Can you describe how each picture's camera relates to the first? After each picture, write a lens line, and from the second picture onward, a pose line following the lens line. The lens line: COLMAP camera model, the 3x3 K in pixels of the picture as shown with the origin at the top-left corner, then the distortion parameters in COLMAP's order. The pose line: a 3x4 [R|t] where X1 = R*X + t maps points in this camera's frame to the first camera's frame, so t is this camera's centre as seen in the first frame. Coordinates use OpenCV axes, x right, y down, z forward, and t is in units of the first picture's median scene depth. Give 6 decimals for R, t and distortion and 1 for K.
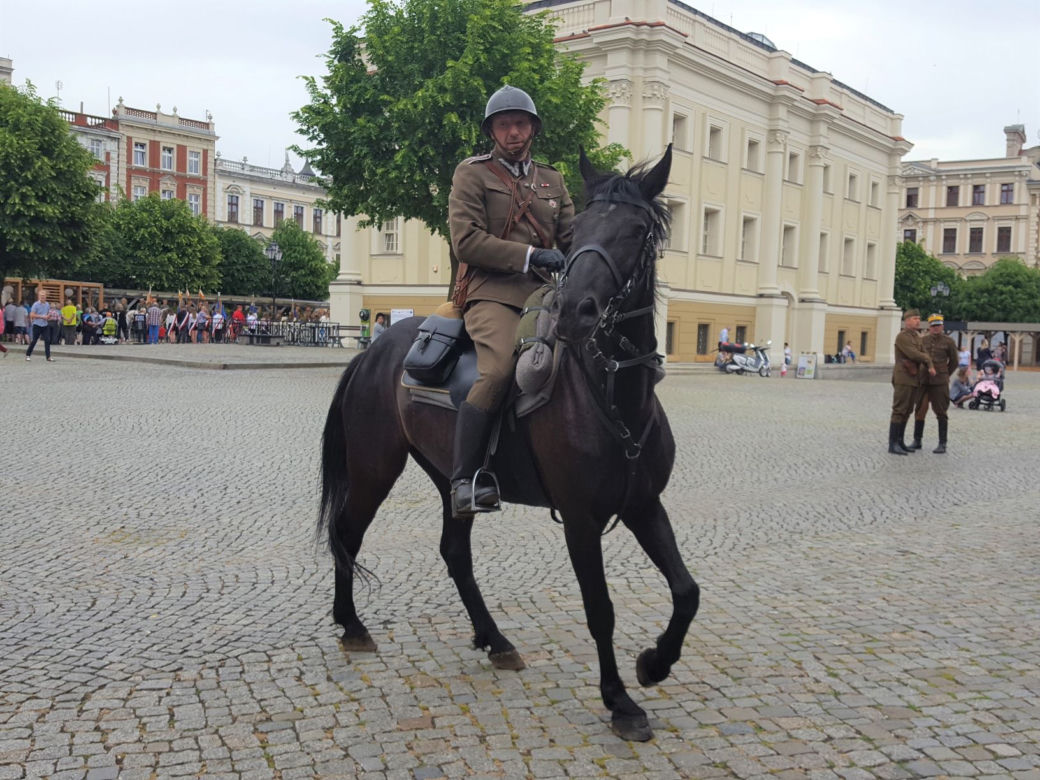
lens RADIAL K [[1051.3, 0, 510.8], [0, 1051.3, 392.0], [0, 0, 1]] dist [0.173174, 0.000000]
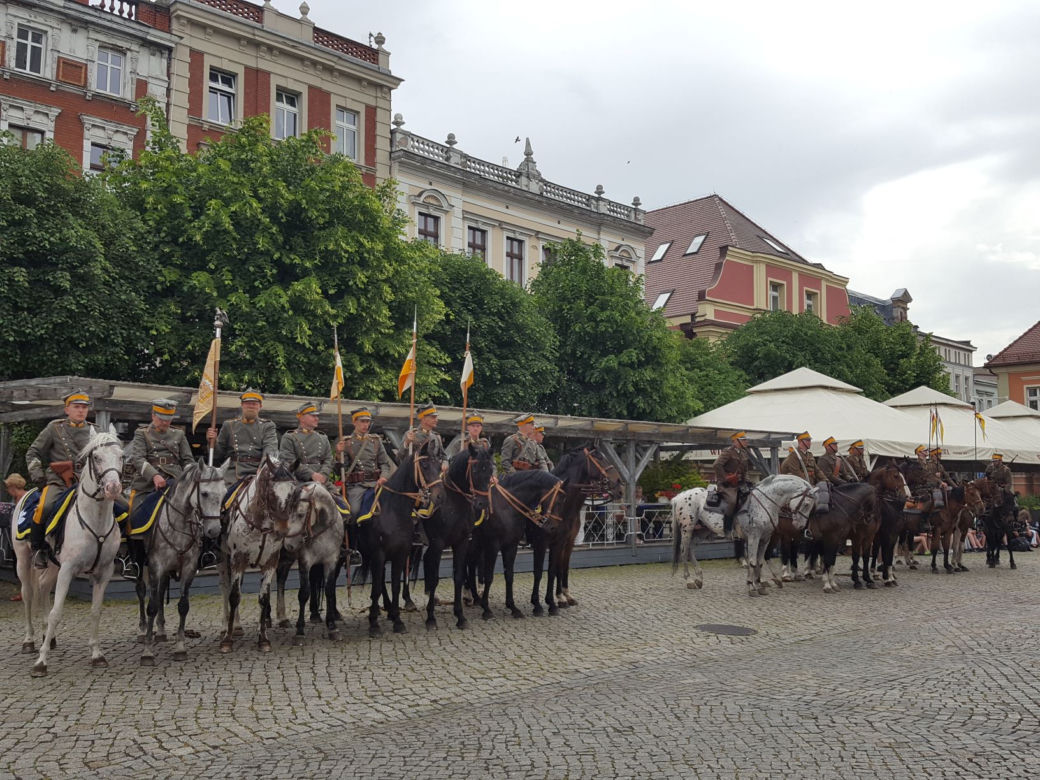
lens RADIAL K [[1051.3, 0, 521.7], [0, 1051.3, 394.9], [0, 0, 1]] dist [0.173174, 0.000000]
pose [[0.996022, -0.046831, -0.075813, -0.206840], [0.034383, 0.986860, -0.157875, -0.042713], [0.082210, 0.154640, 0.984544, 0.631150]]
